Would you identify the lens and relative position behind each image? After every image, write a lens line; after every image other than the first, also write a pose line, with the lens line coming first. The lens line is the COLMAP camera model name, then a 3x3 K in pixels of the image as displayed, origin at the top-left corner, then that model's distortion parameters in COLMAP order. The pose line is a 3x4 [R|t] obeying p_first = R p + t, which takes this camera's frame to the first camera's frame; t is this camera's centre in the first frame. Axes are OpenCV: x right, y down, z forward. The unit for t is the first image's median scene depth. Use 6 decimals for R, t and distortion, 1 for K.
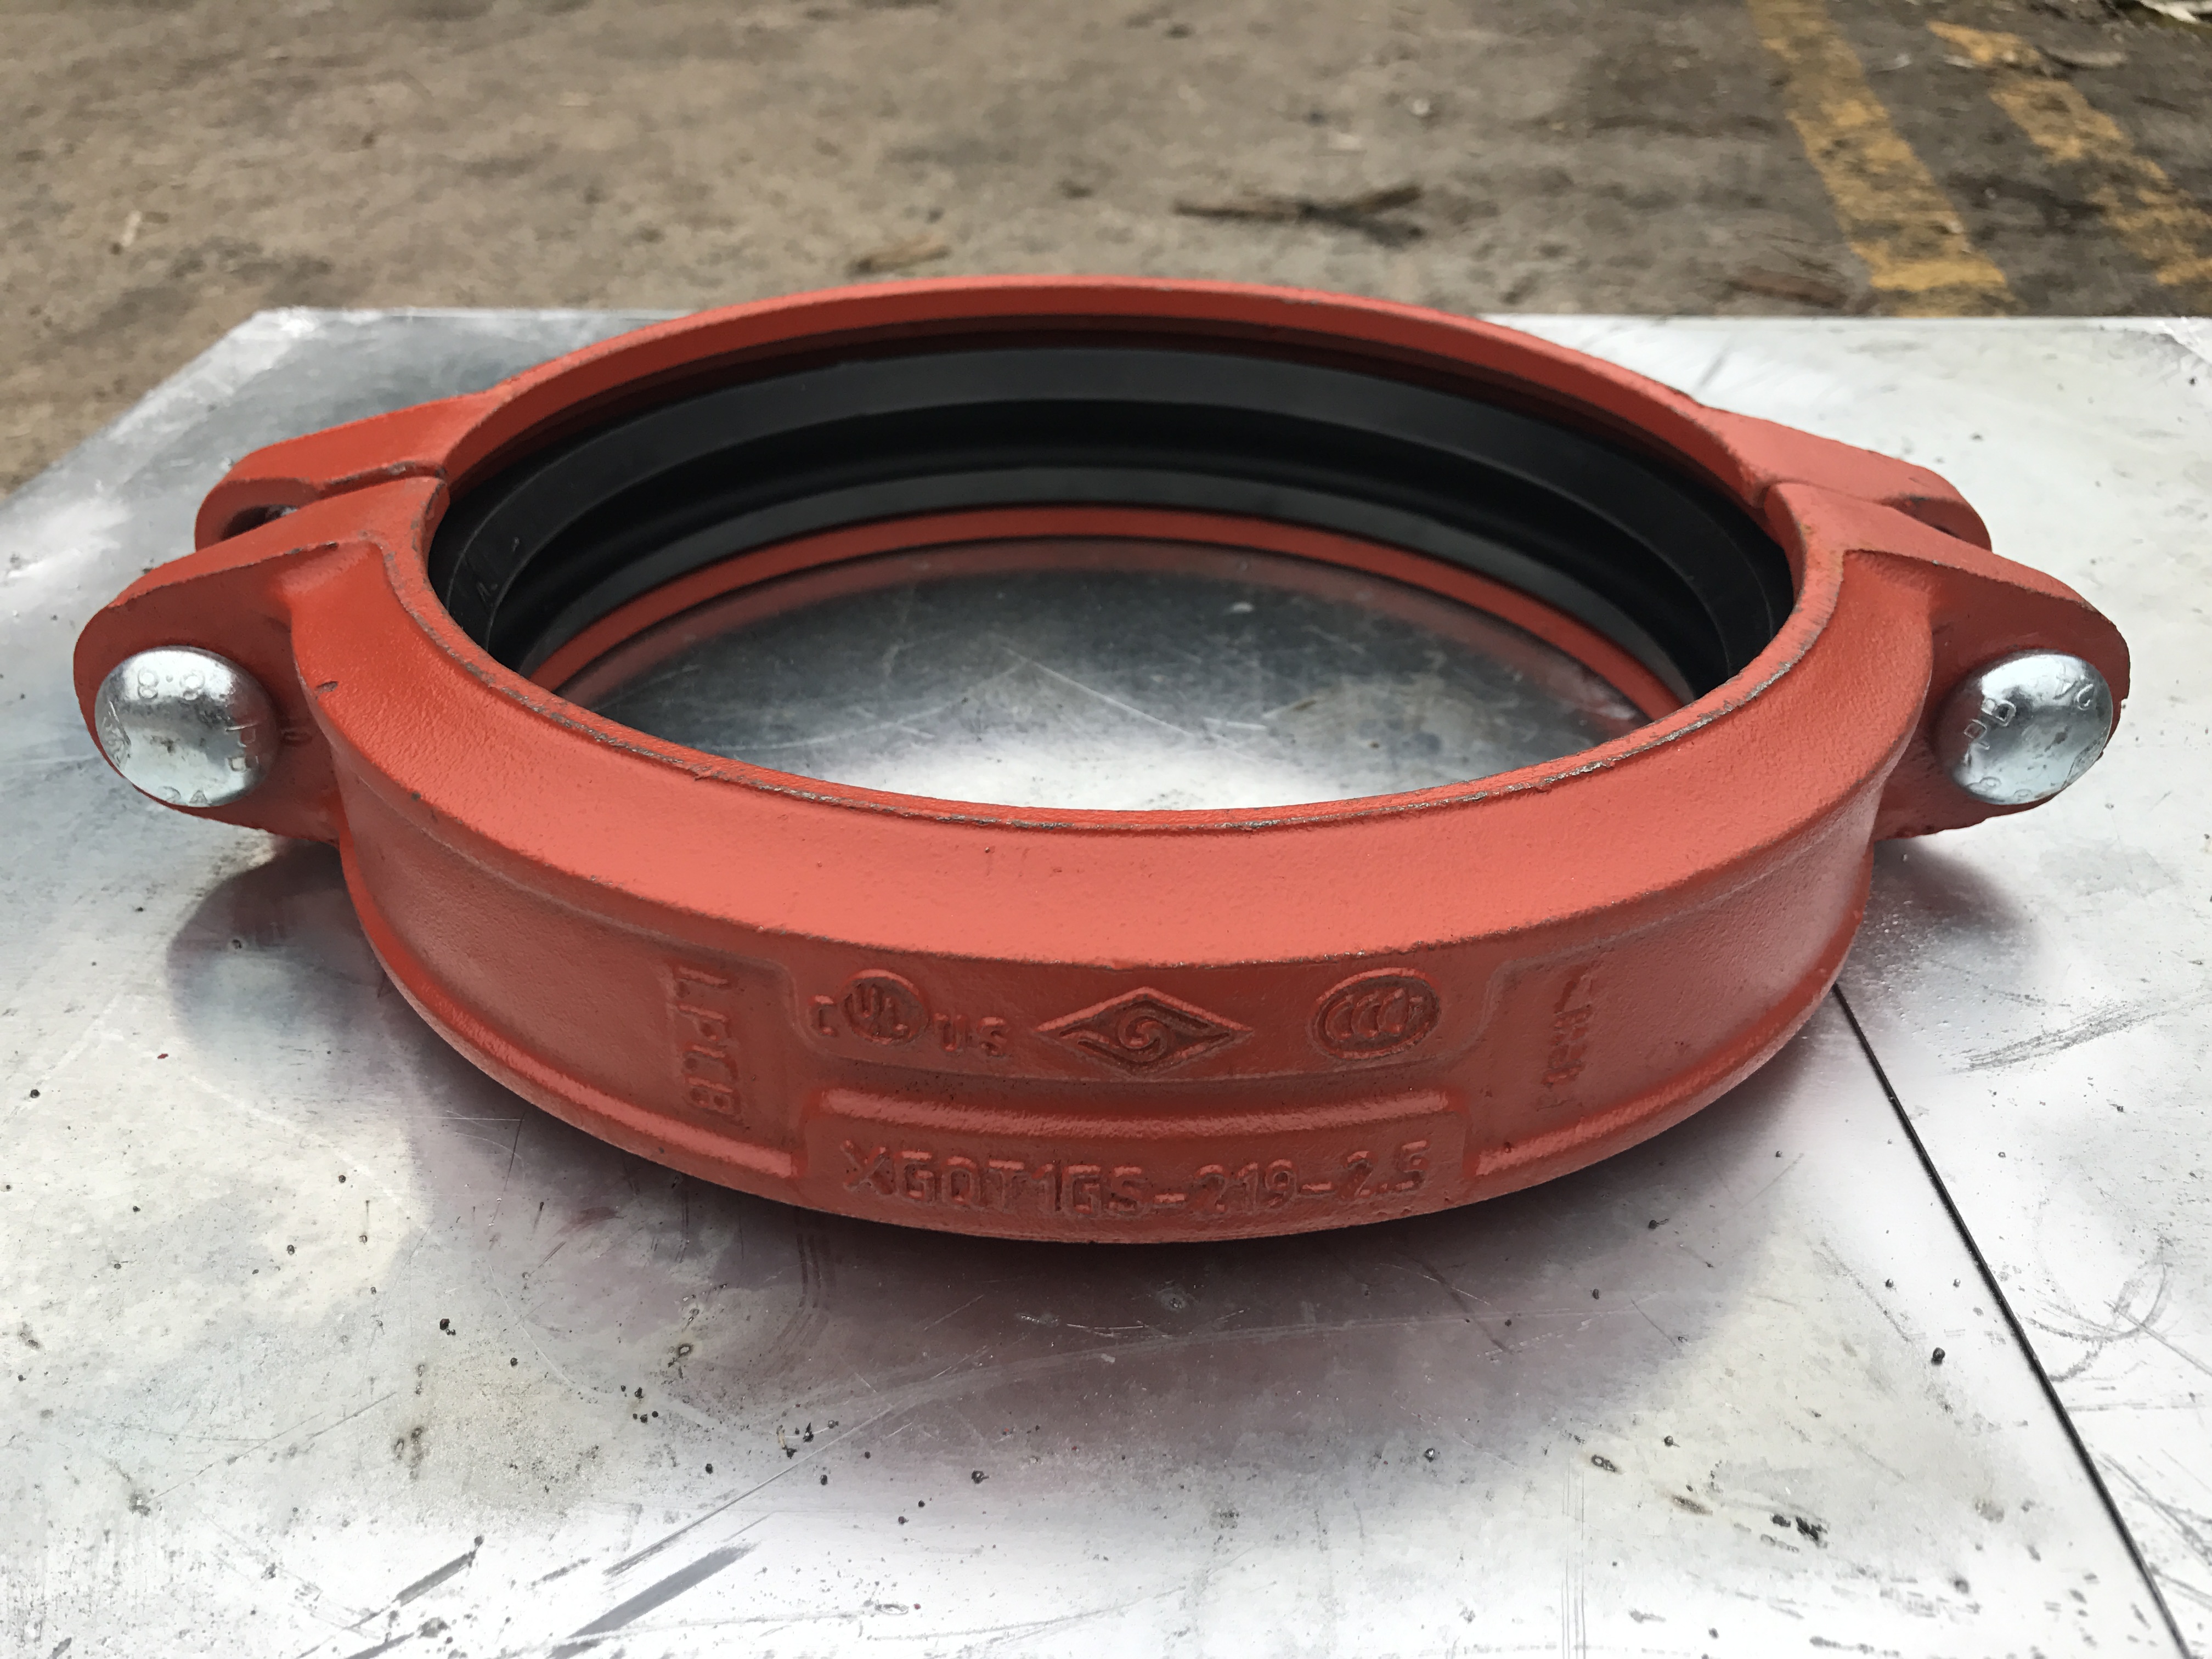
lens RADIAL K [[1851.6, 0, 1107.8], [0, 1851.6, 802.1], [0, 0, 1]] dist [0.069818, -0.005201]
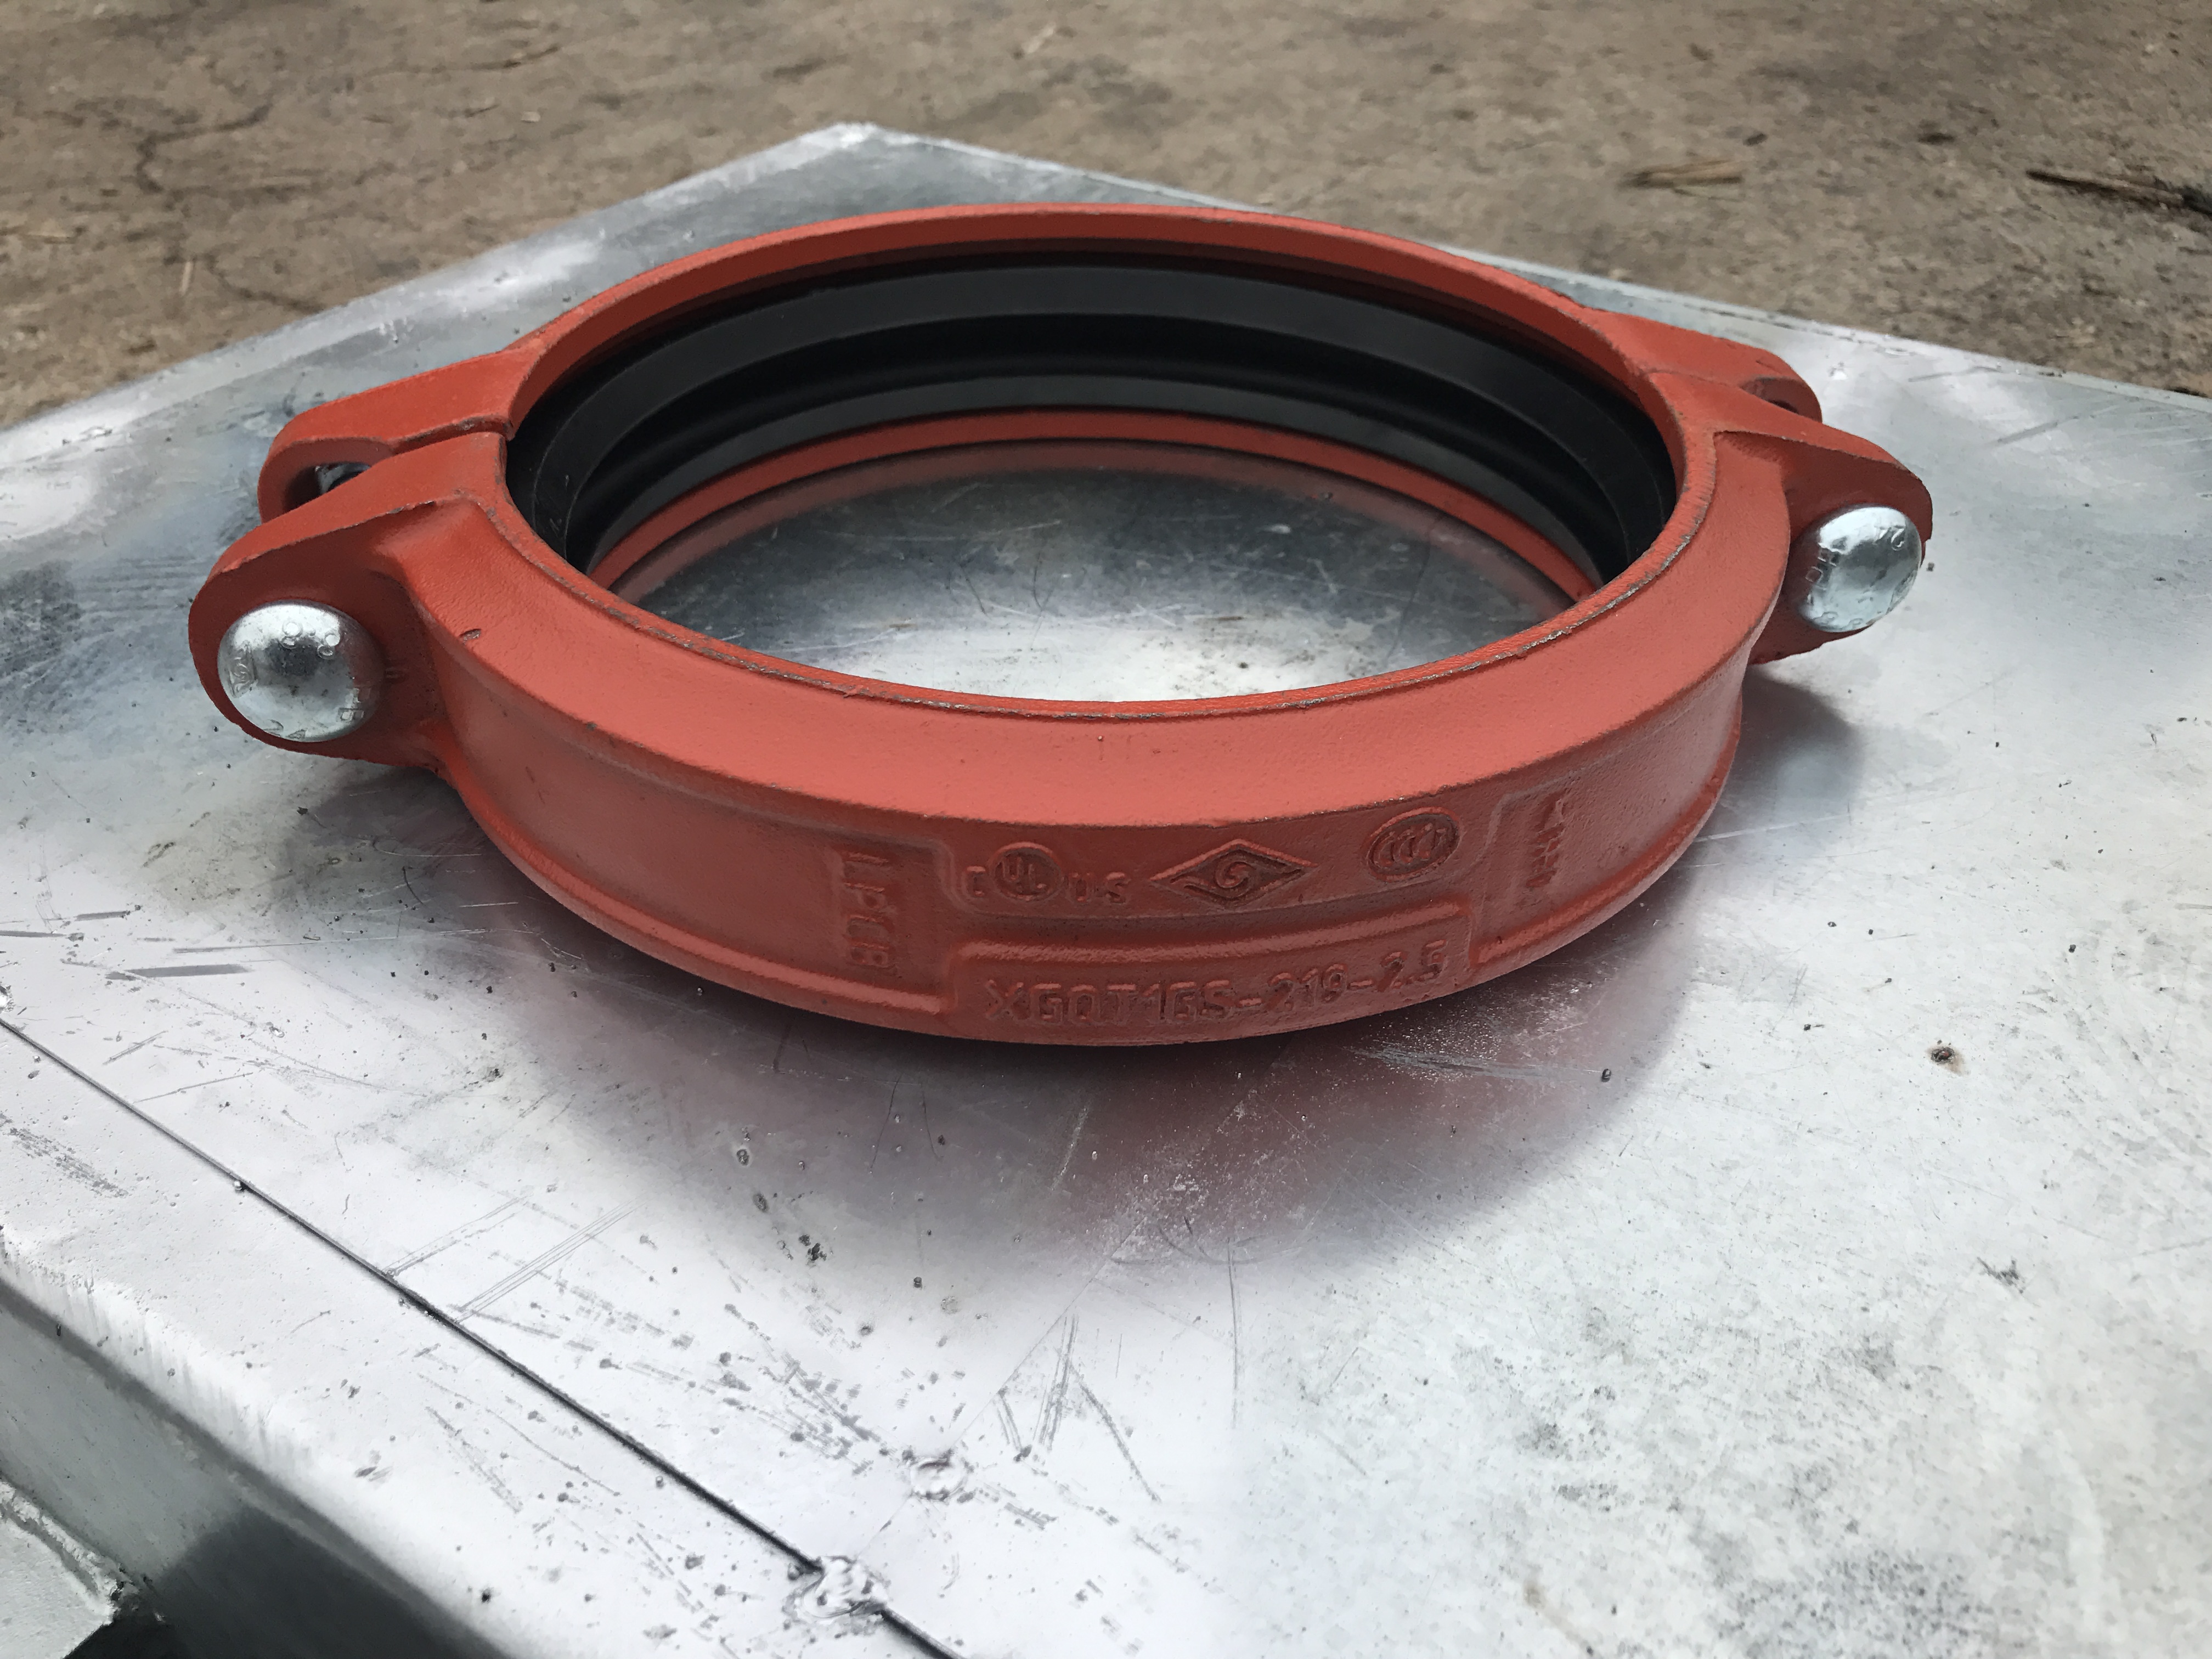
lens RADIAL K [[1815.1, 0, 1106.0], [0, 1815.1, 829.5], [0, 0, 1]] dist [0.111203, -0.174860]
pose [[0.990502, -0.079775, 0.111989, -0.191405], [0.067943, 0.992067, 0.105767, -0.040250], [-0.119539, -0.097153, 0.988065, -0.196597]]
